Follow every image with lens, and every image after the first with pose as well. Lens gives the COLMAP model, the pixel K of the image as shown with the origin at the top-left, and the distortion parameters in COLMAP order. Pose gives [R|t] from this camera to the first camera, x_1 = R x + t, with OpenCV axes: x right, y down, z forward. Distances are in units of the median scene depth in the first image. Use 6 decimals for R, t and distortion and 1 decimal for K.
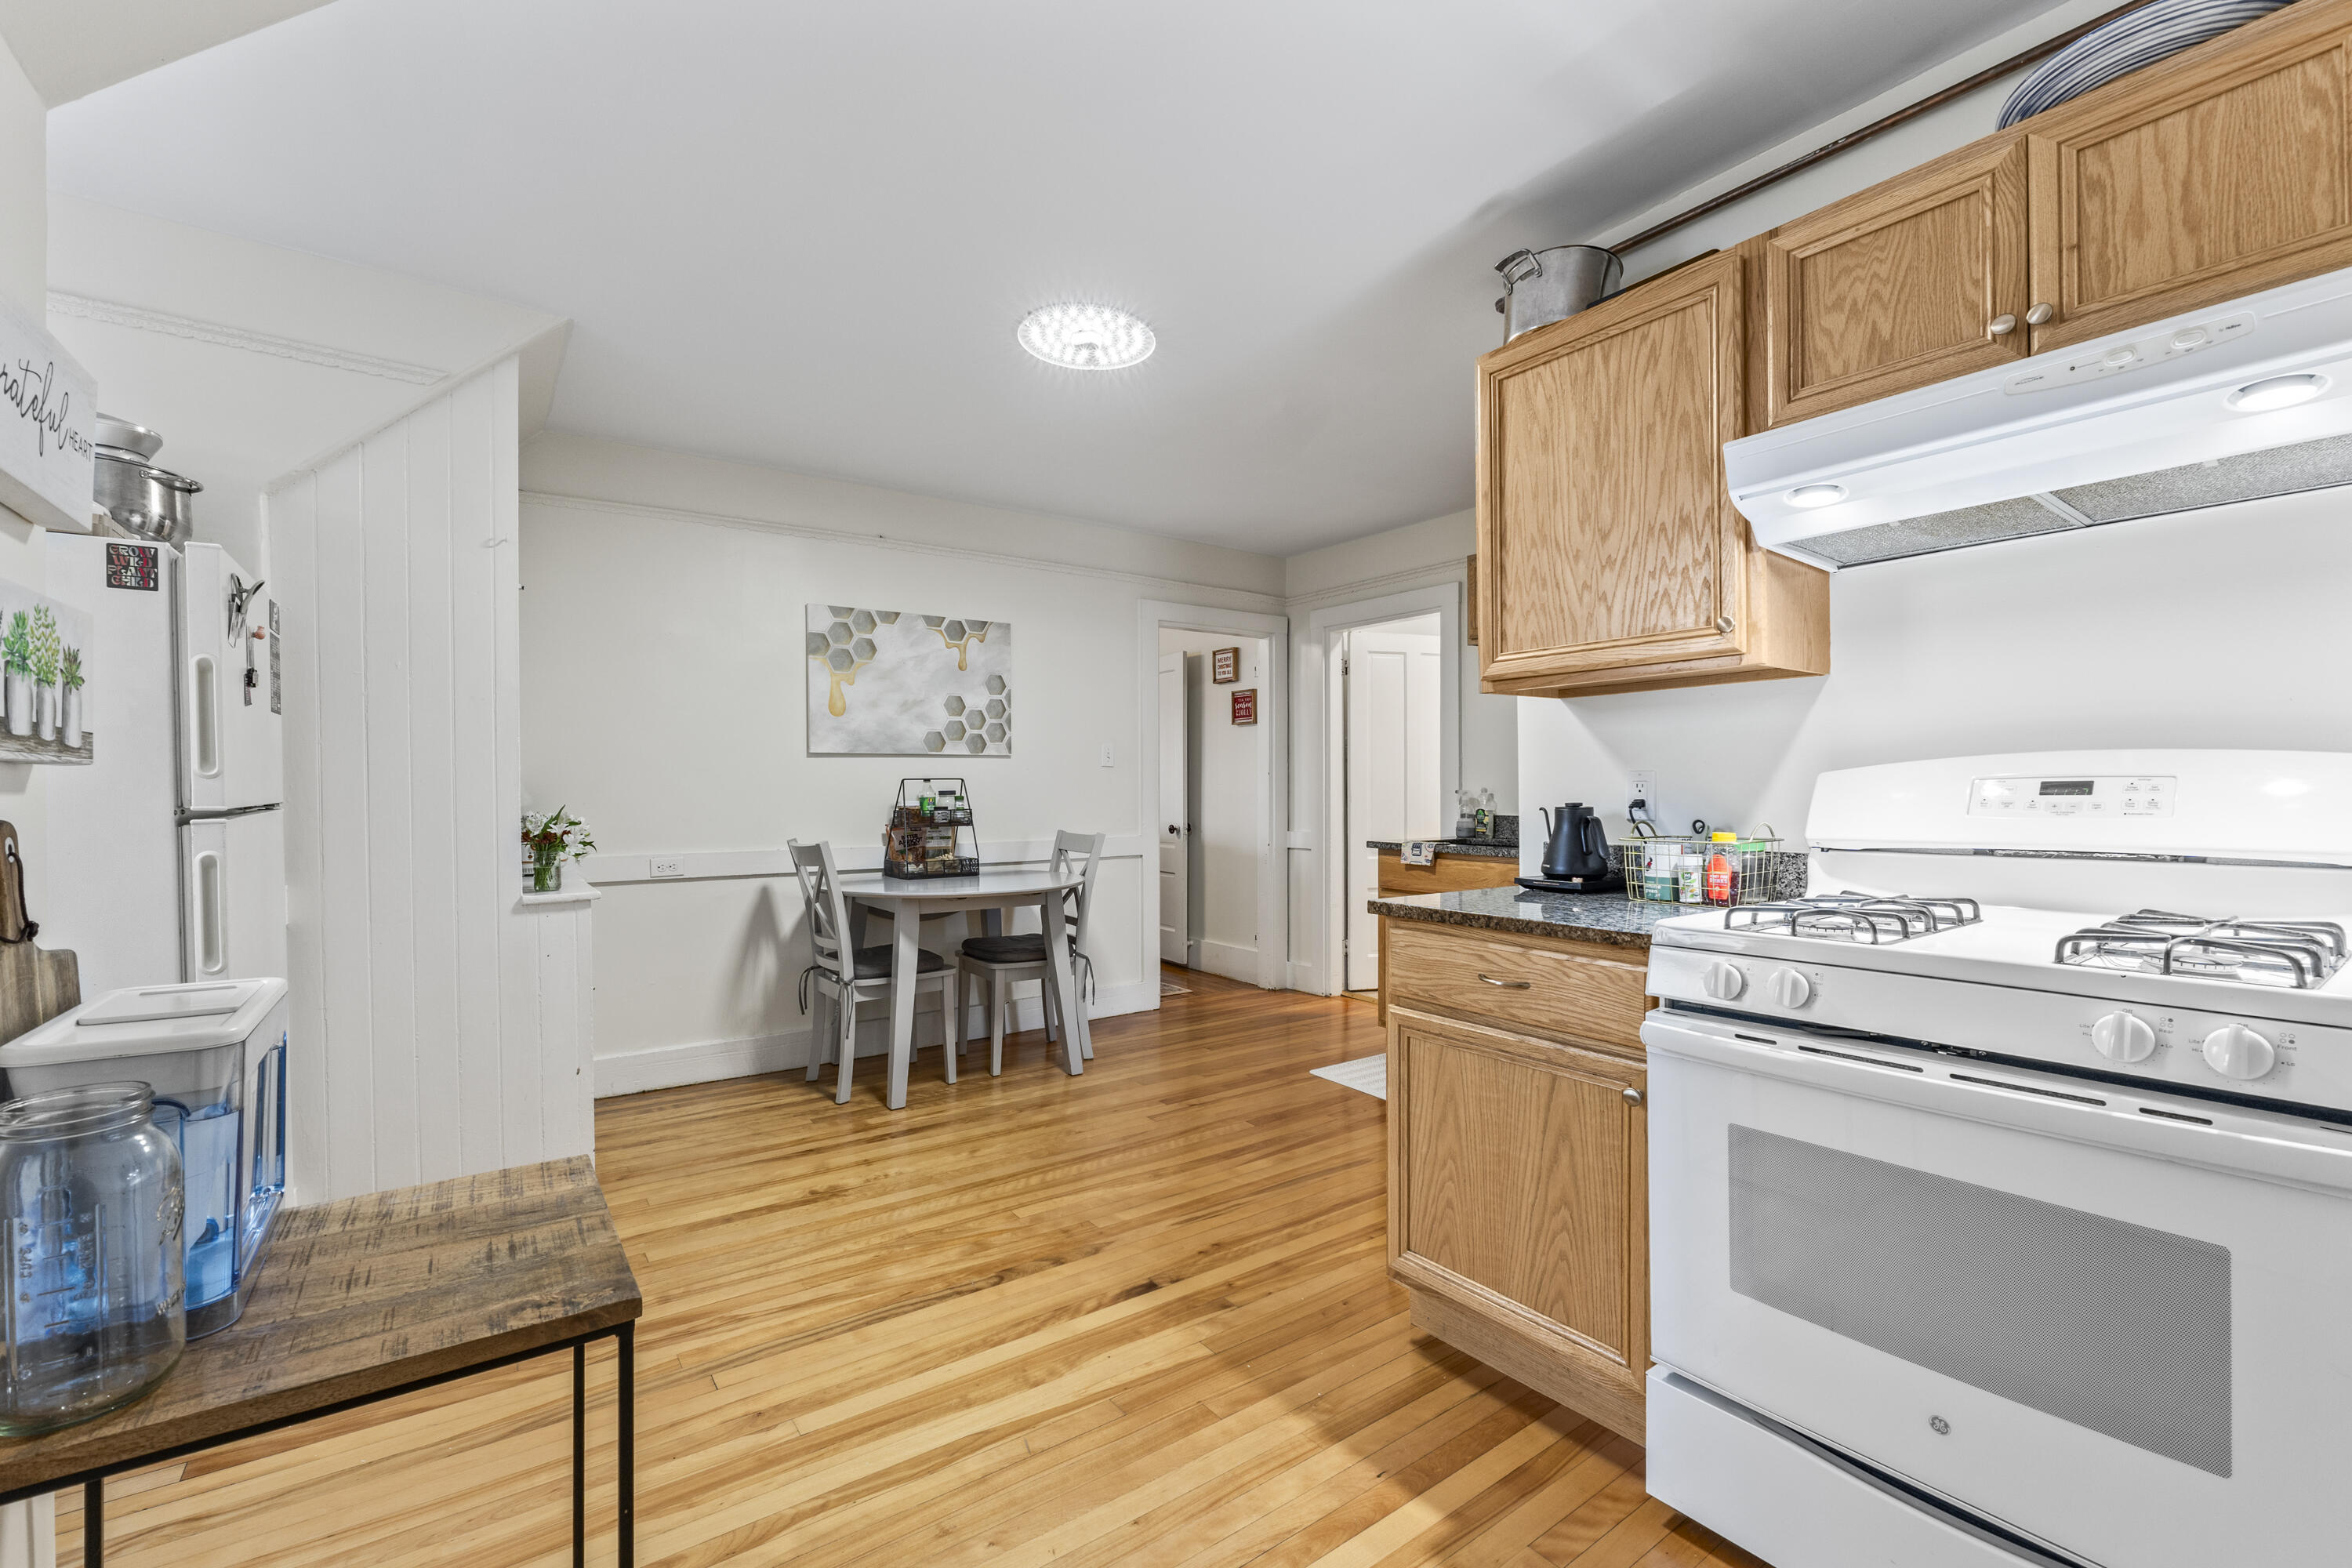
lens RADIAL K [[990.8, 0, 1178.7], [0, 990.8, 794.1], [0, 0, 1]] dist [-0.007122, 0.000131]
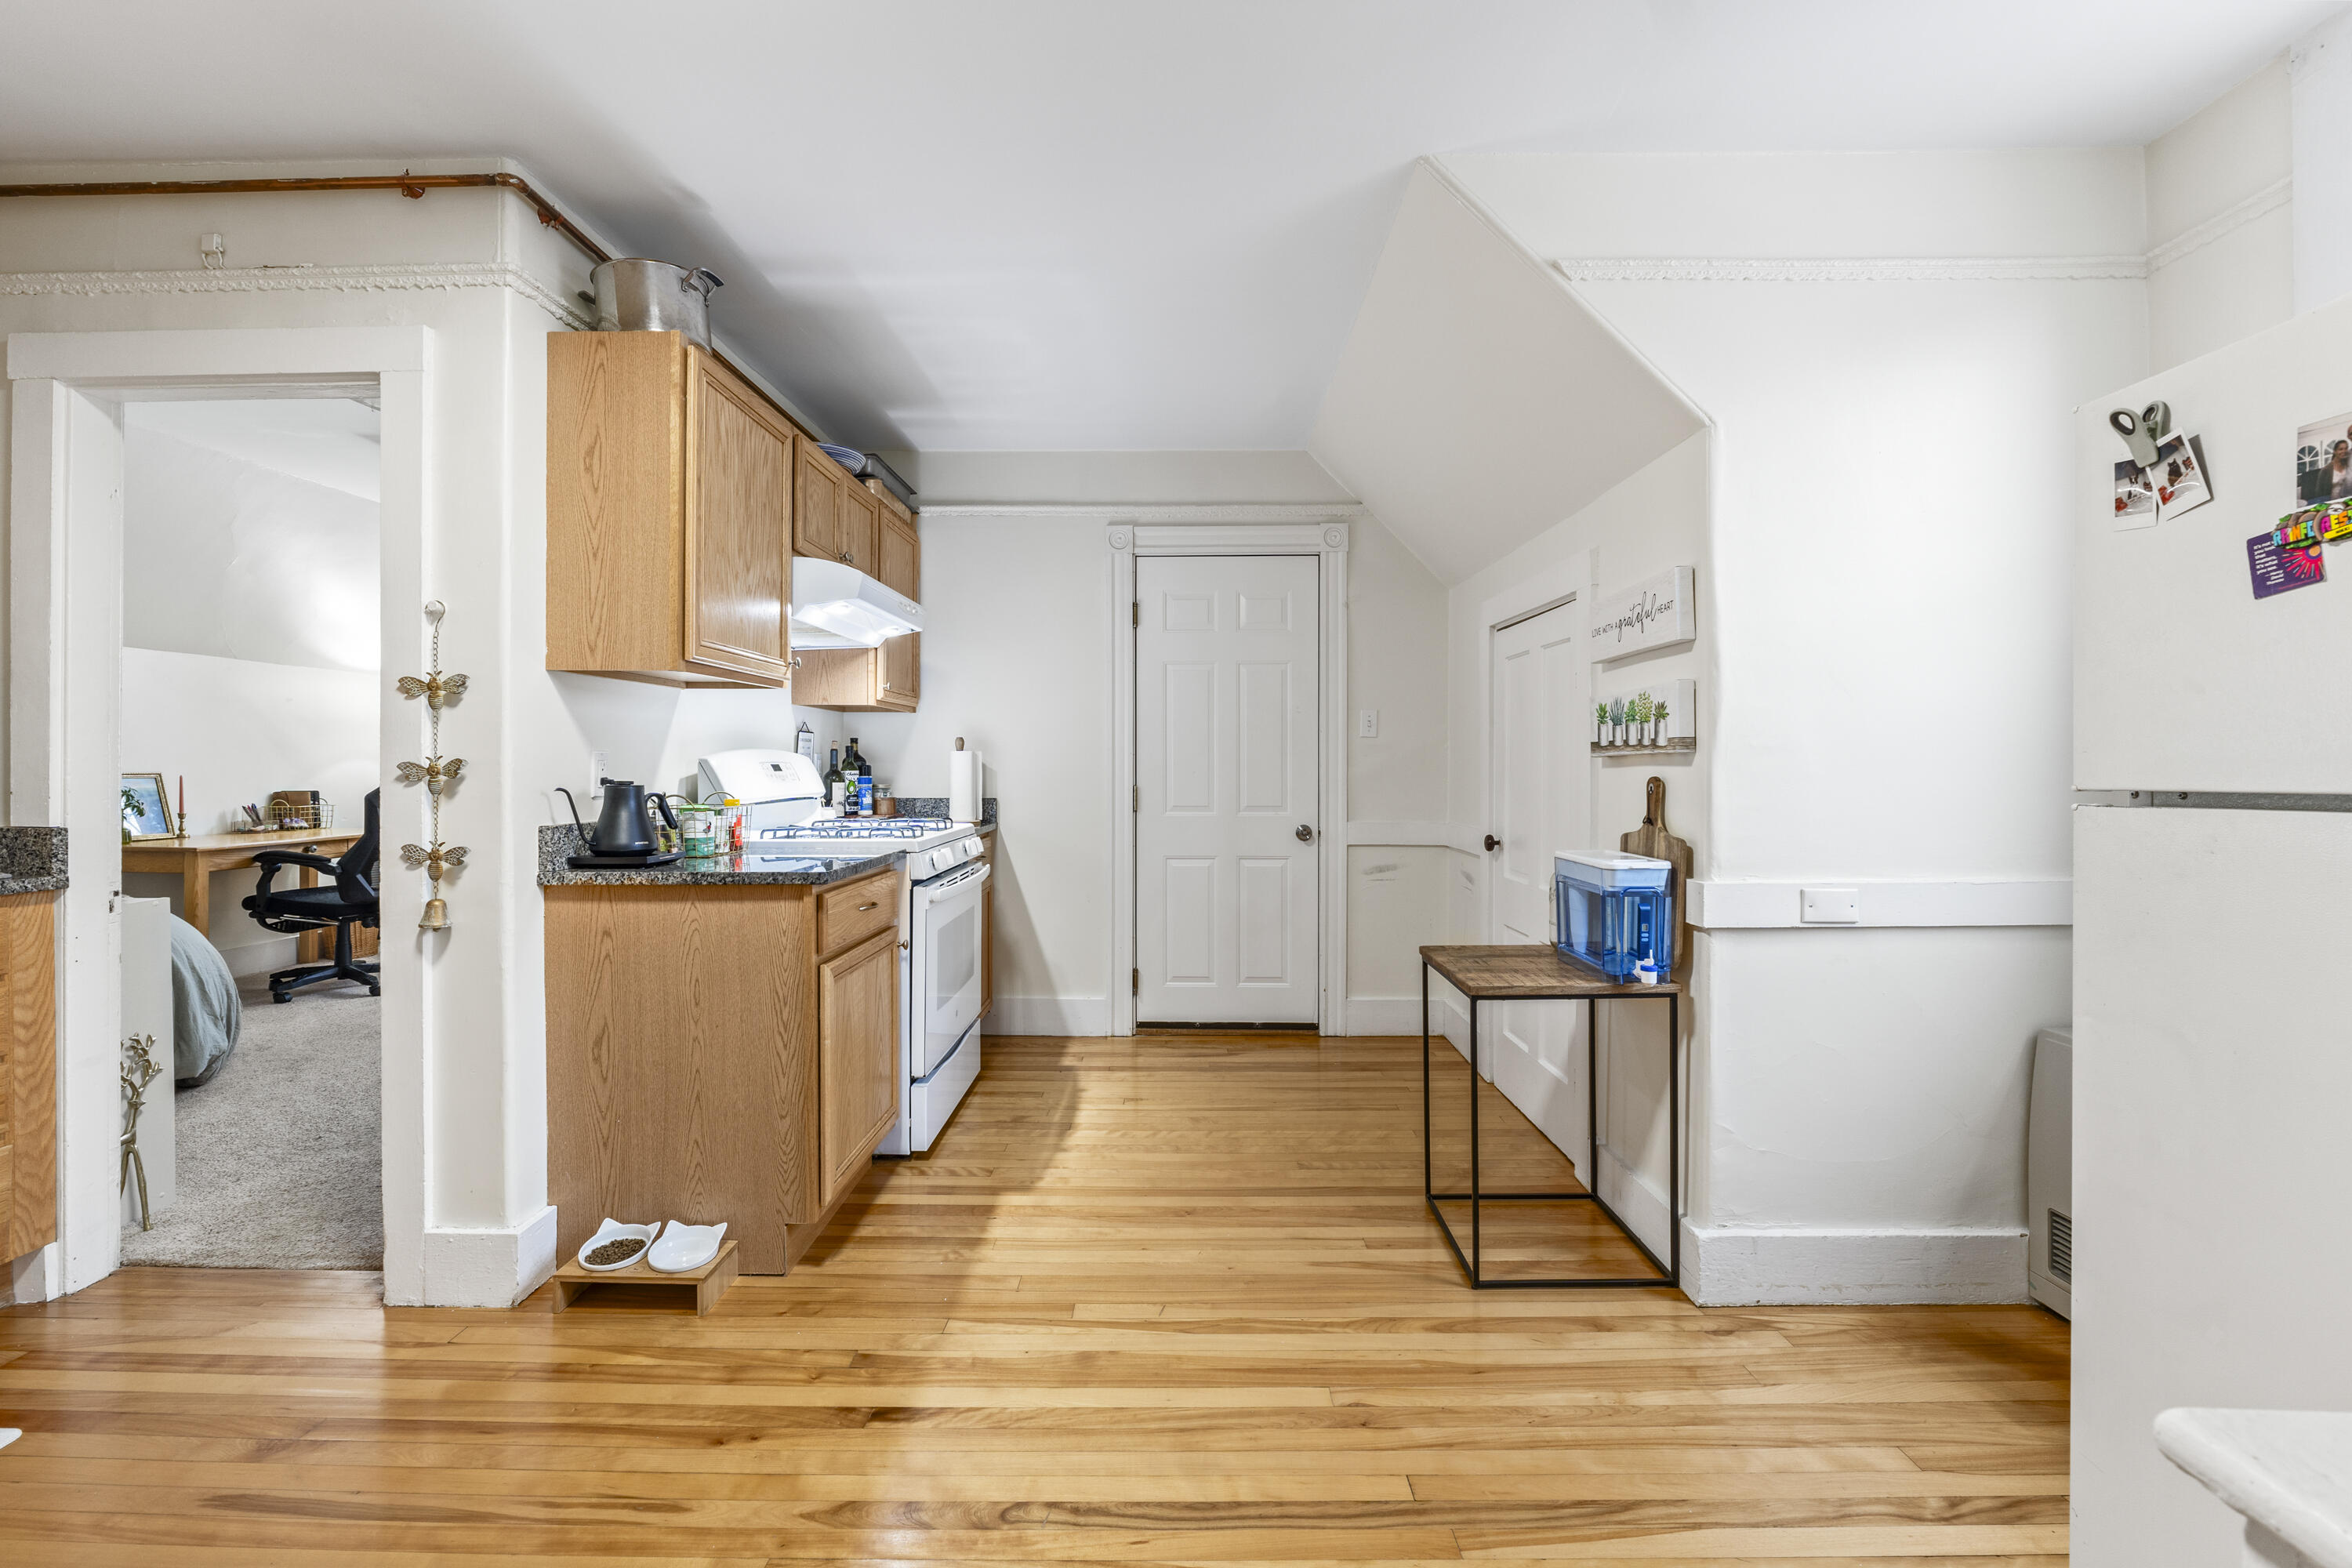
lens RADIAL K [[990.8, 0, 1171.3], [0, 990.8, 768.0], [0, 0, 1]] dist [-0.007122, 0.000131]
pose [[-0.800228, 0.003514, 0.599686, -0.402363], [0.006311, 0.999977, 0.002563, -0.002300], [-0.599663, 0.005836, -0.800232, 0.885548]]
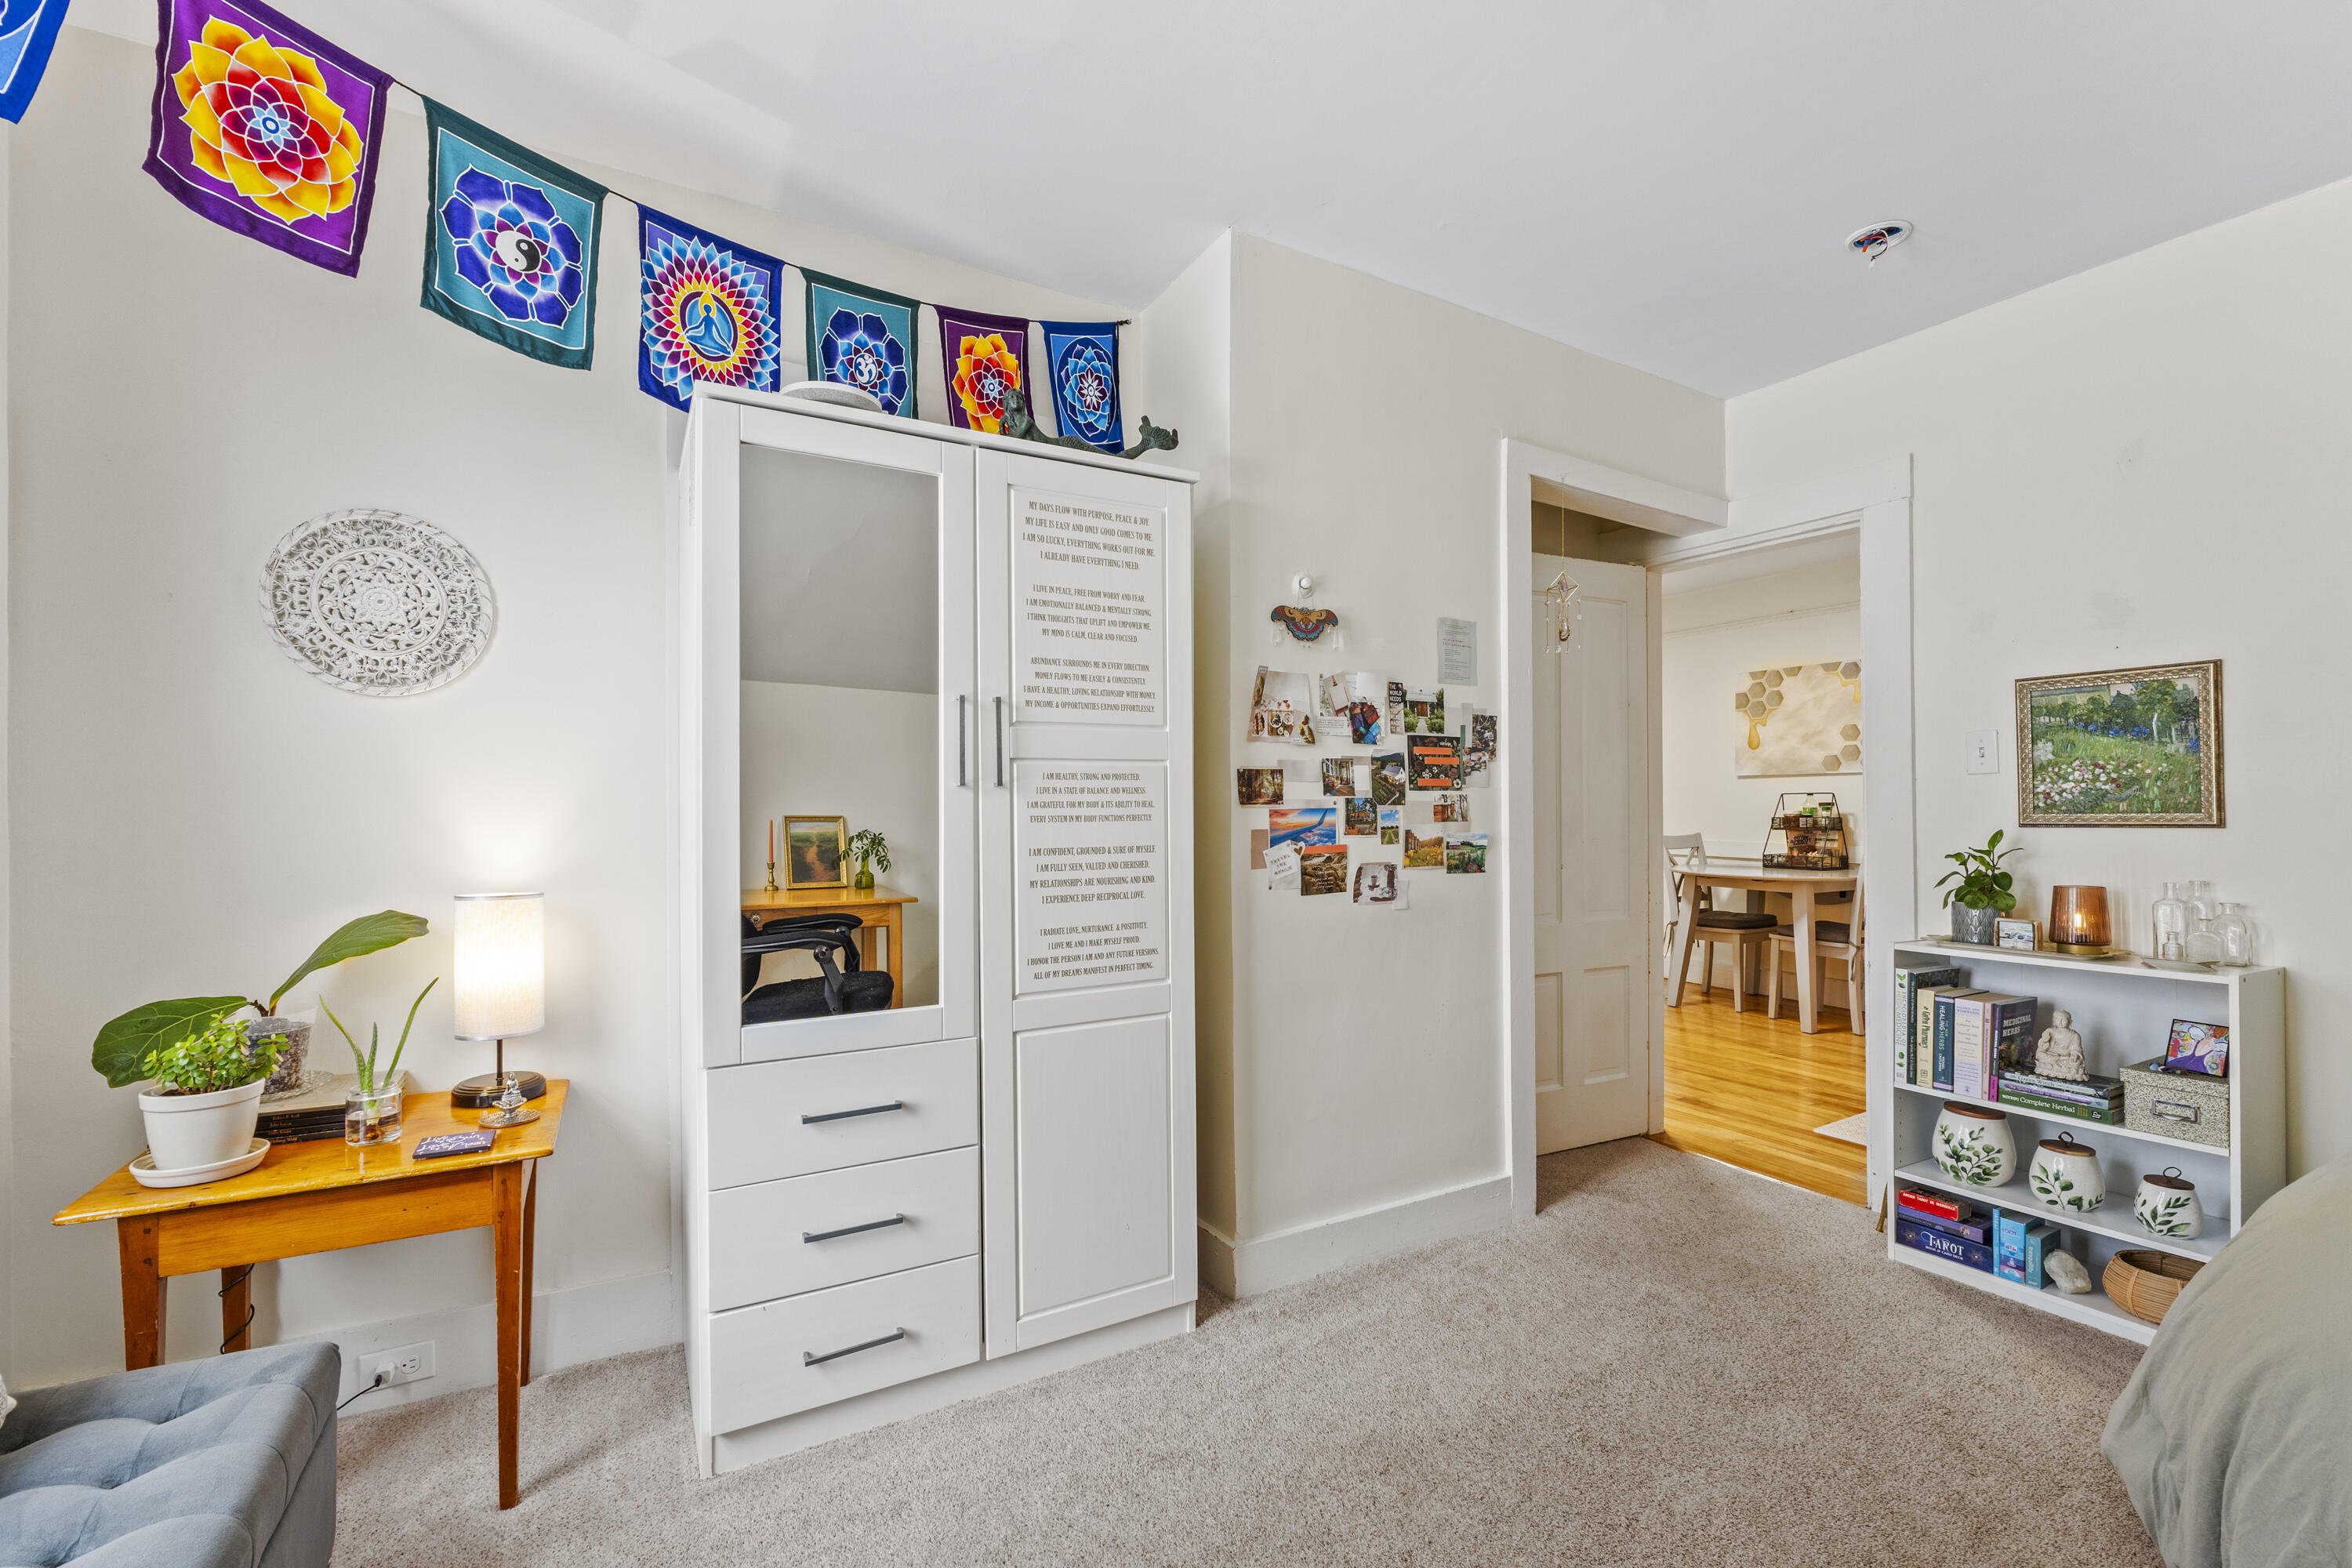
lens RADIAL K [[990.8, 0, 1178.7], [0, 990.8, 794.7], [0, 0, 1]] dist [-0.007122, 0.000131]
pose [[-0.114072, -0.007335, -0.993445, 1.241217], [-0.000701, 0.999973, -0.007302, -0.004100], [0.993472, -0.000137, -0.114074, 0.372495]]
